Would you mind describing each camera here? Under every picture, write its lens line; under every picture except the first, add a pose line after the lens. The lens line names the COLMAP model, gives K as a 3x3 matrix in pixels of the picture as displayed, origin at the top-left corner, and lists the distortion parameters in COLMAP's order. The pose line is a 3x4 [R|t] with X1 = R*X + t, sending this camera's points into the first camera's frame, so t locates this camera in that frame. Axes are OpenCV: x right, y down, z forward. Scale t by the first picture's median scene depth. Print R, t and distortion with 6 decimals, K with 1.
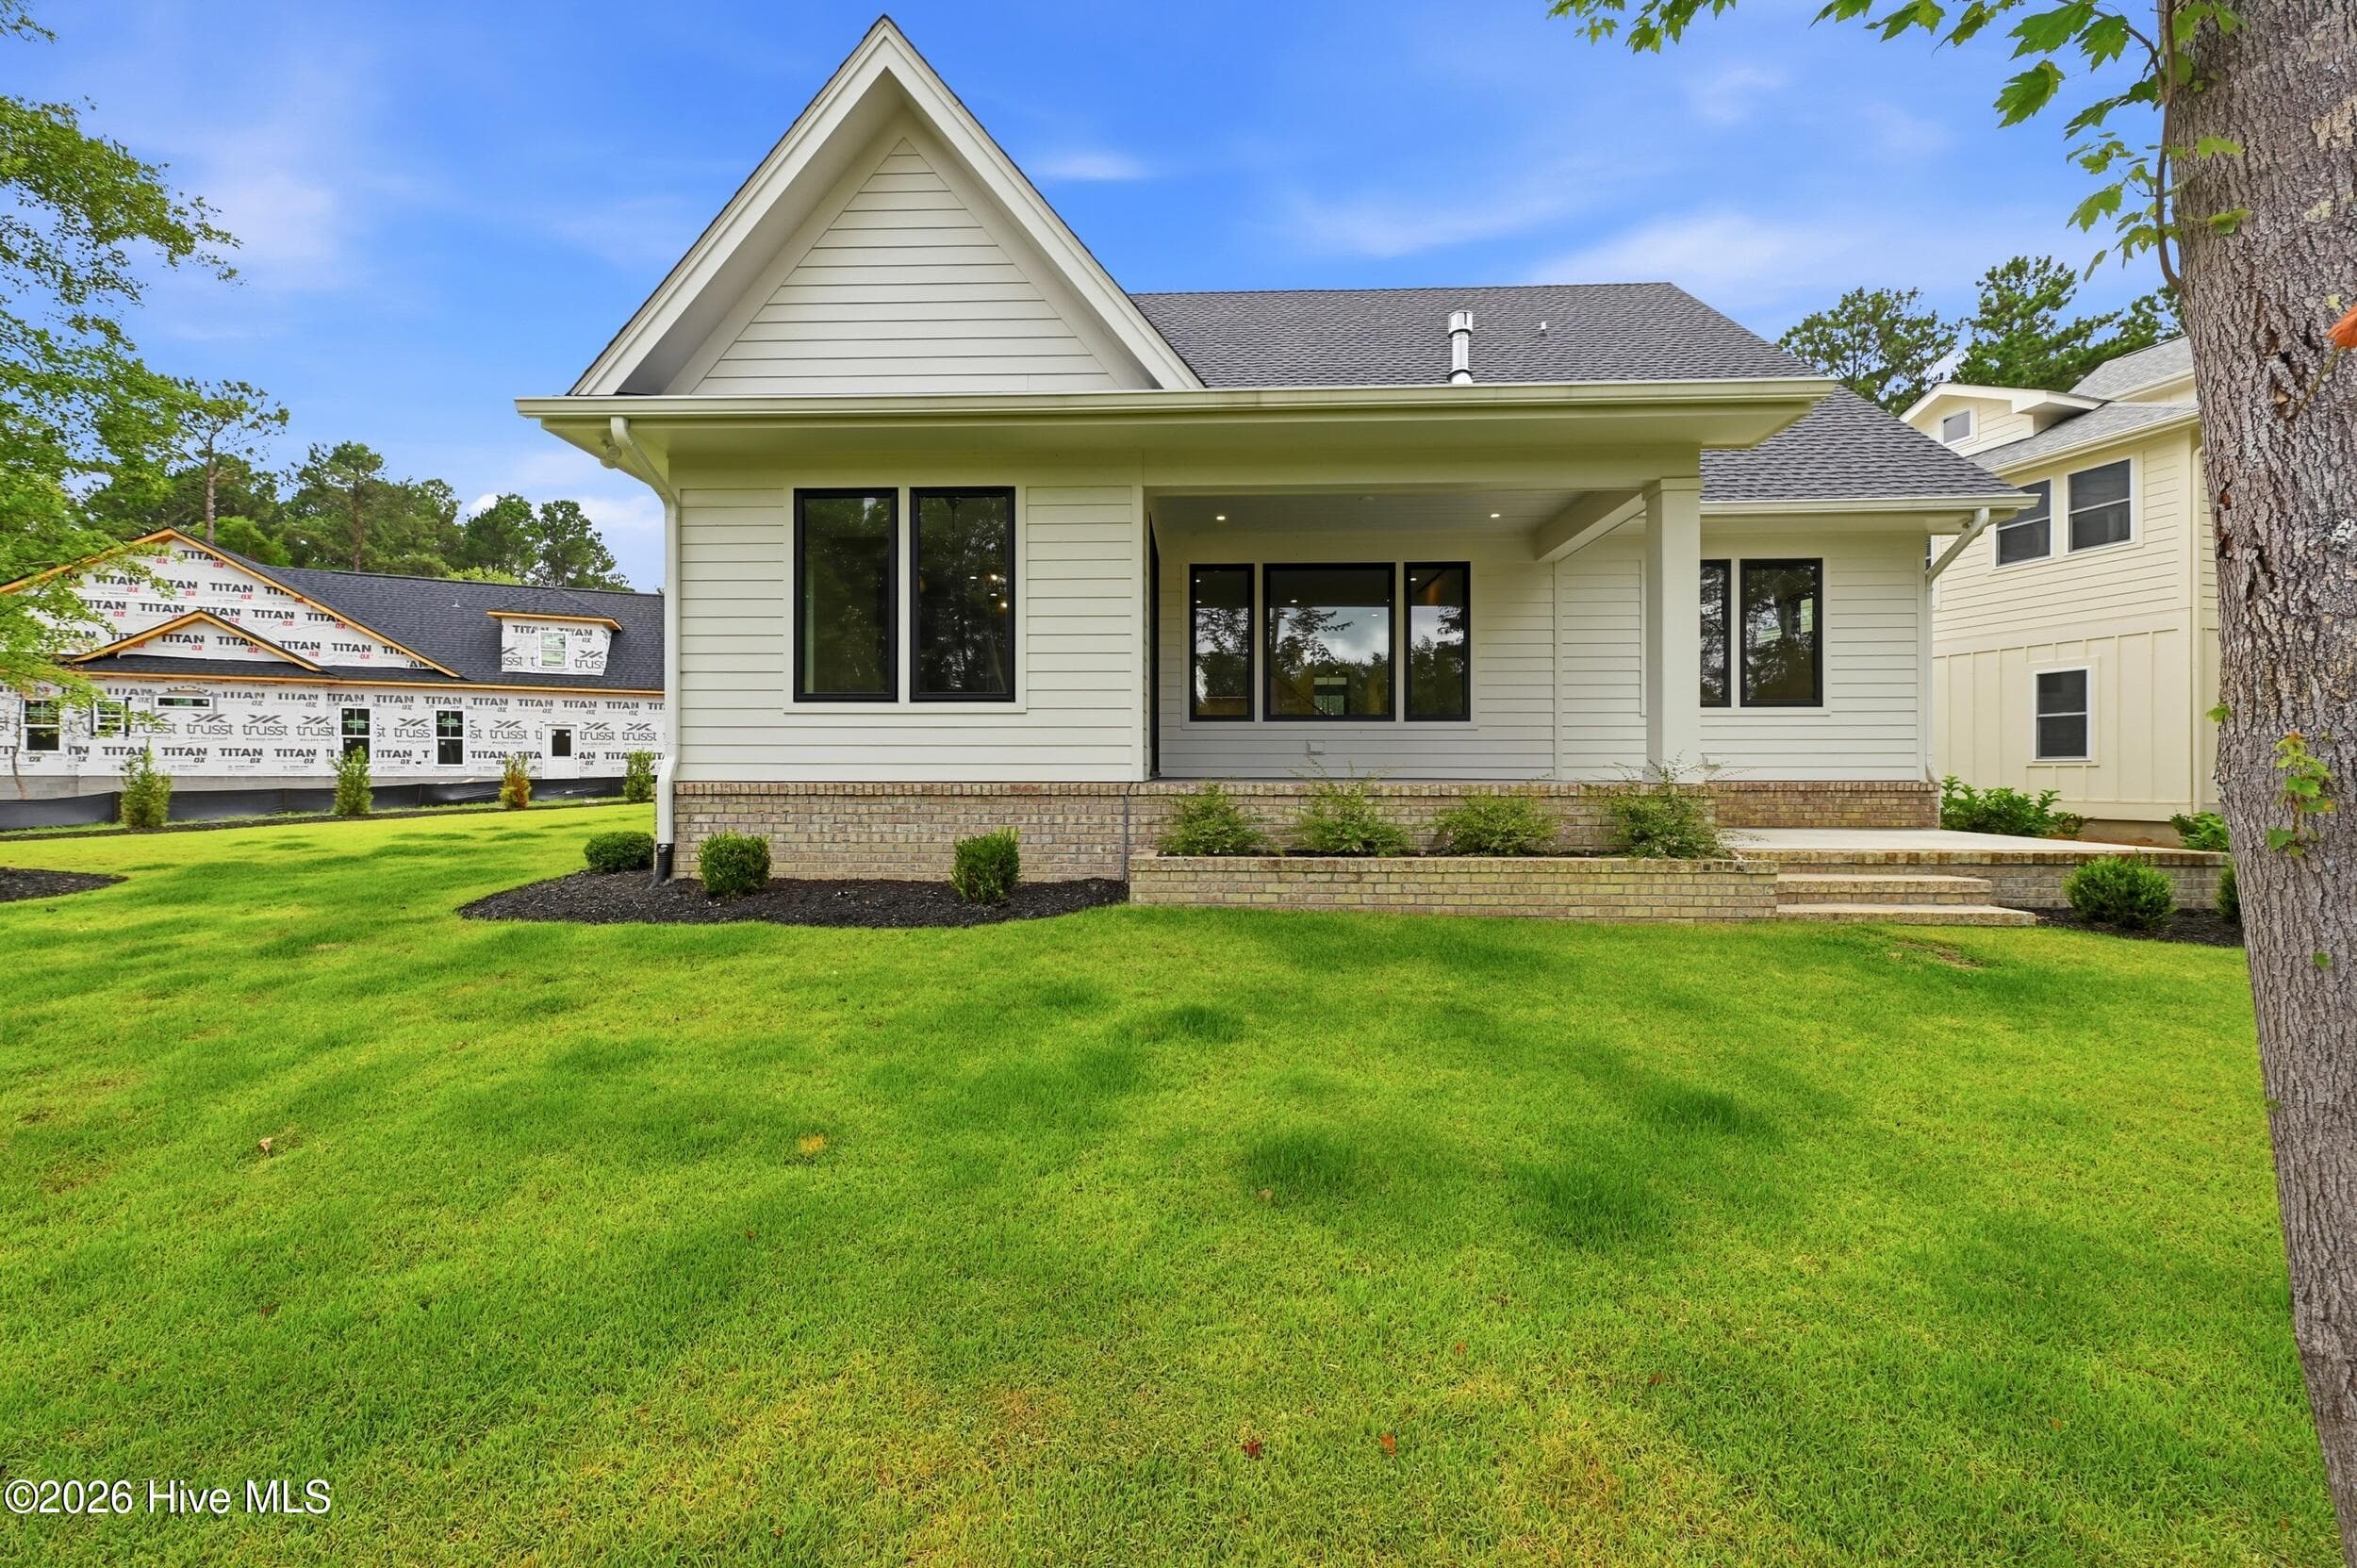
lens RADIAL K [[915.0, 0, 1164.3], [0, 915.0, 783.4], [0, 0, 1]] dist [0.010230, -0.000271]
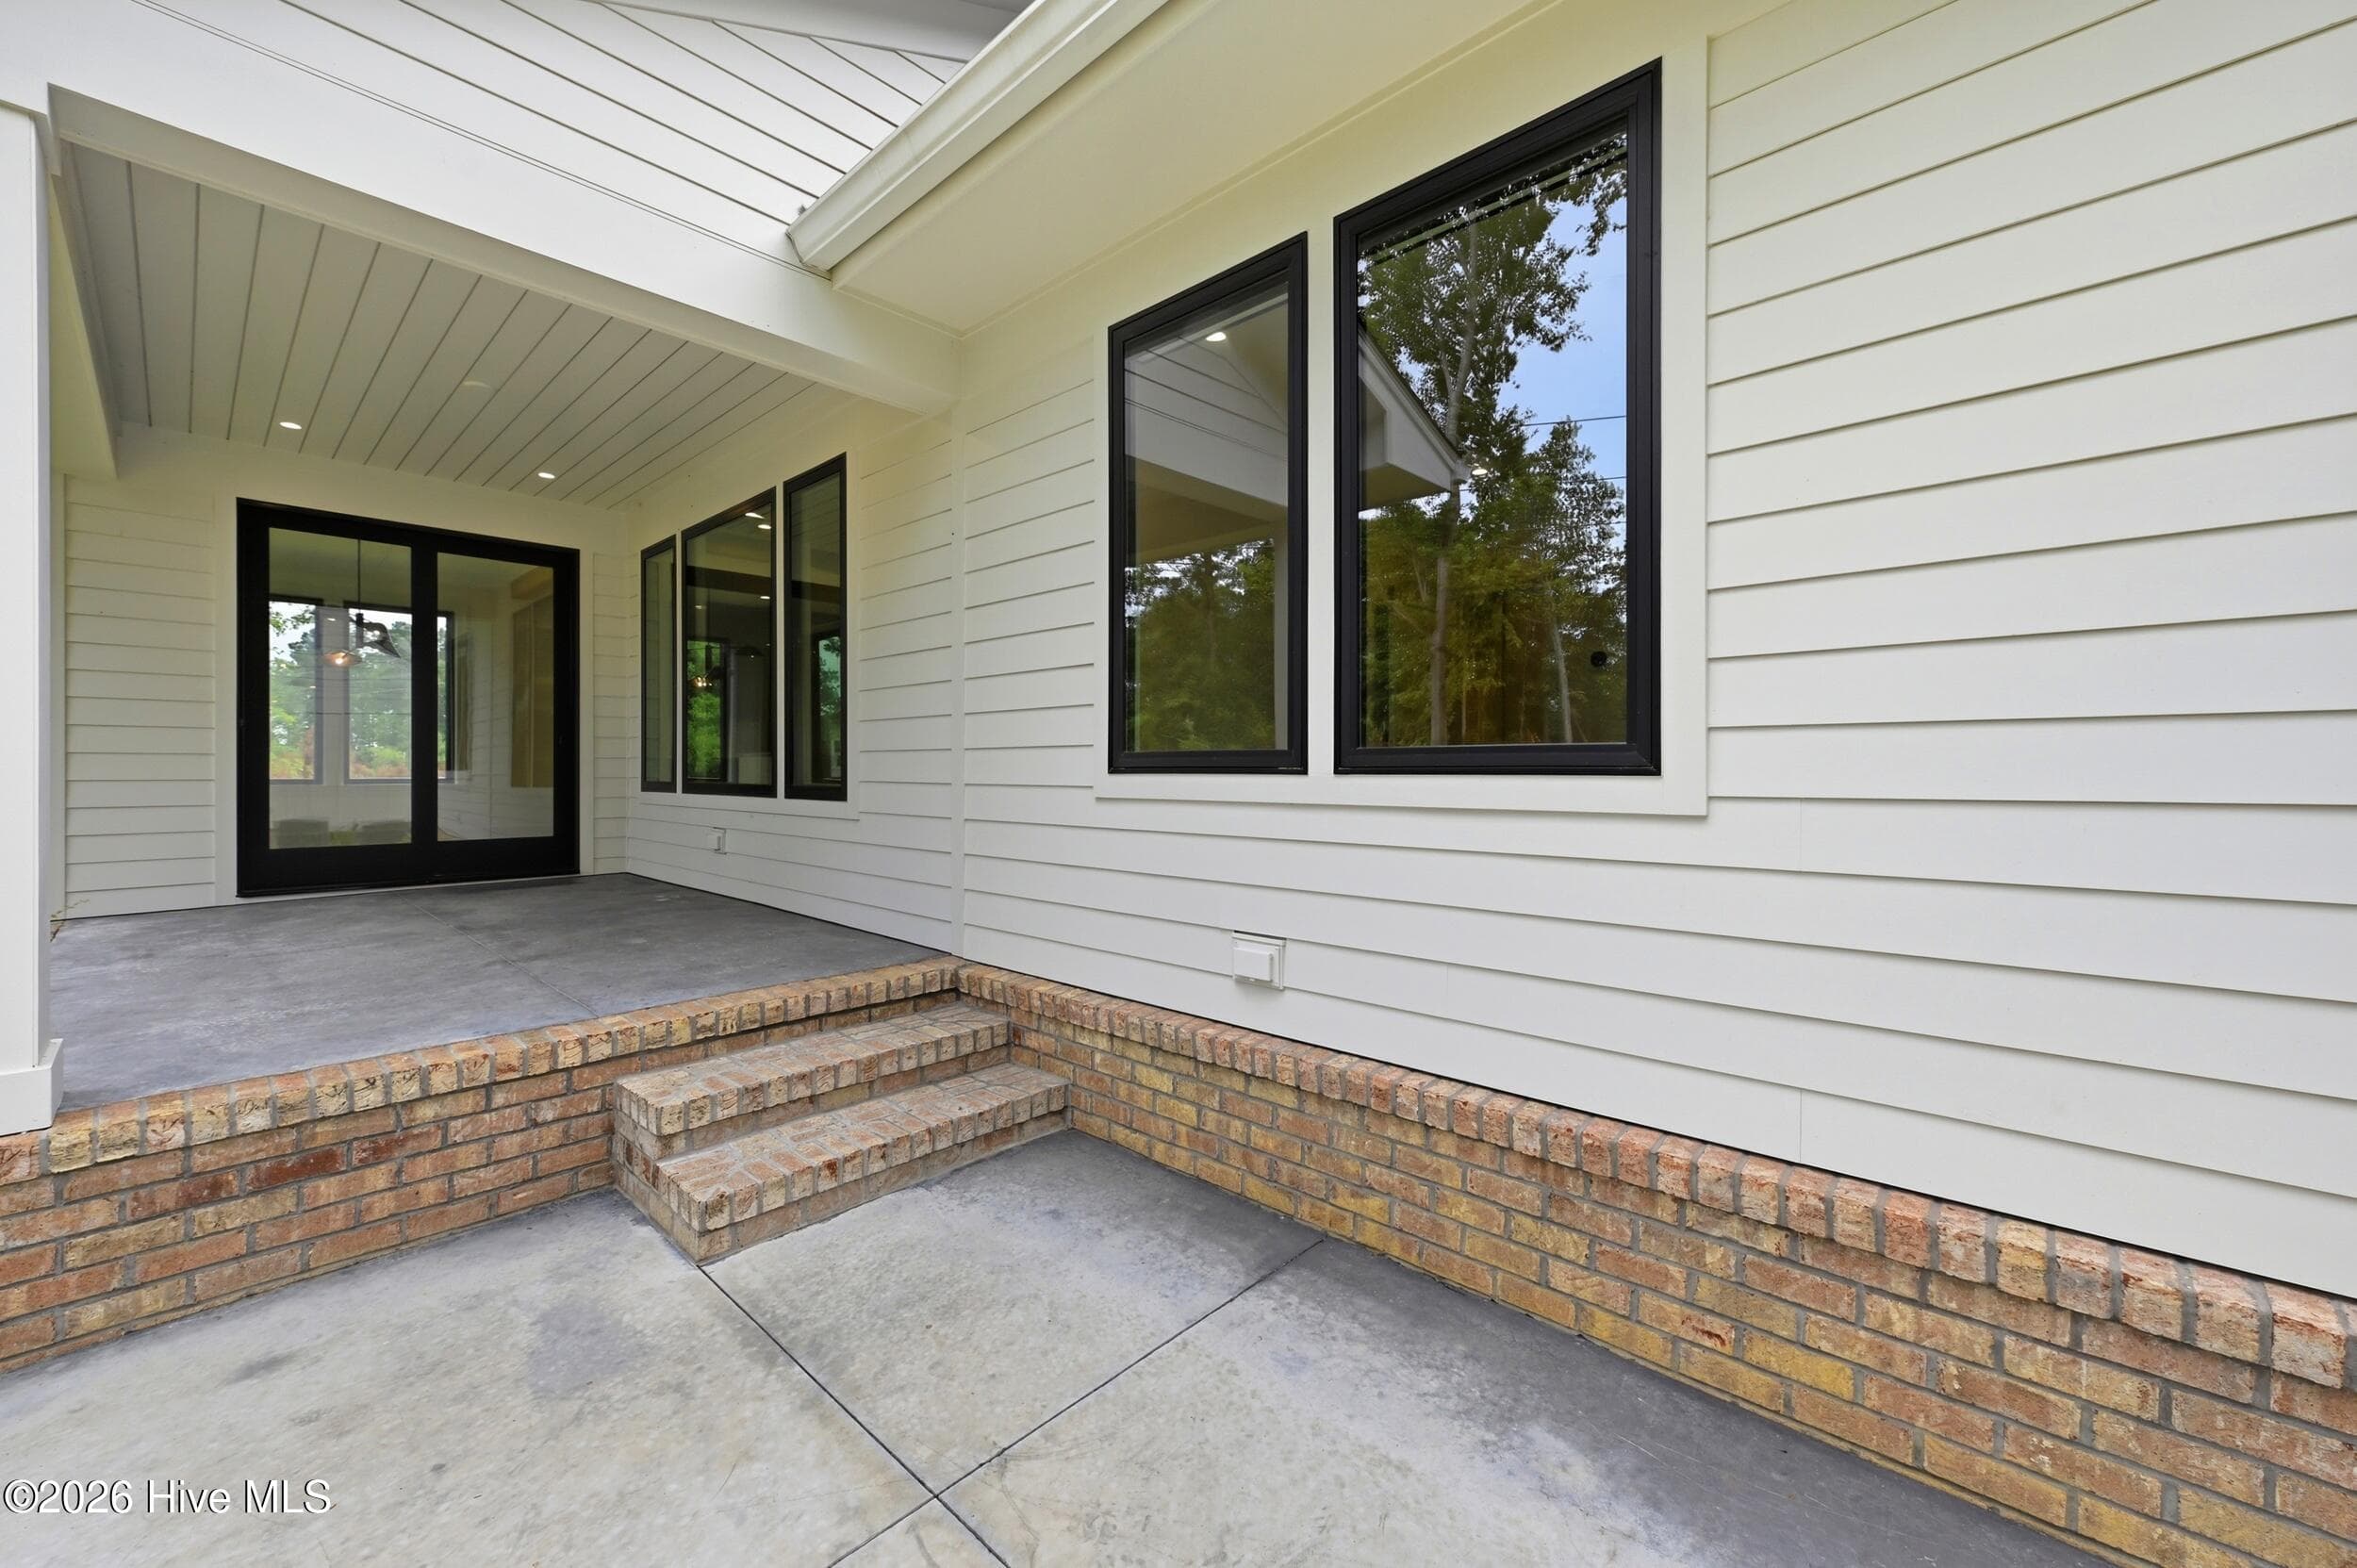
lens RADIAL K [[915.0, 0, 1164.3], [0, 915.0, 783.4], [0, 0, 1]] dist [0.010230, -0.000271]
pose [[0.749342, 0.010429, -0.662101, 1.023903], [-0.004284, 0.999931, 0.010902, -0.110982], [0.662169, -0.005333, 0.749336, 1.026496]]
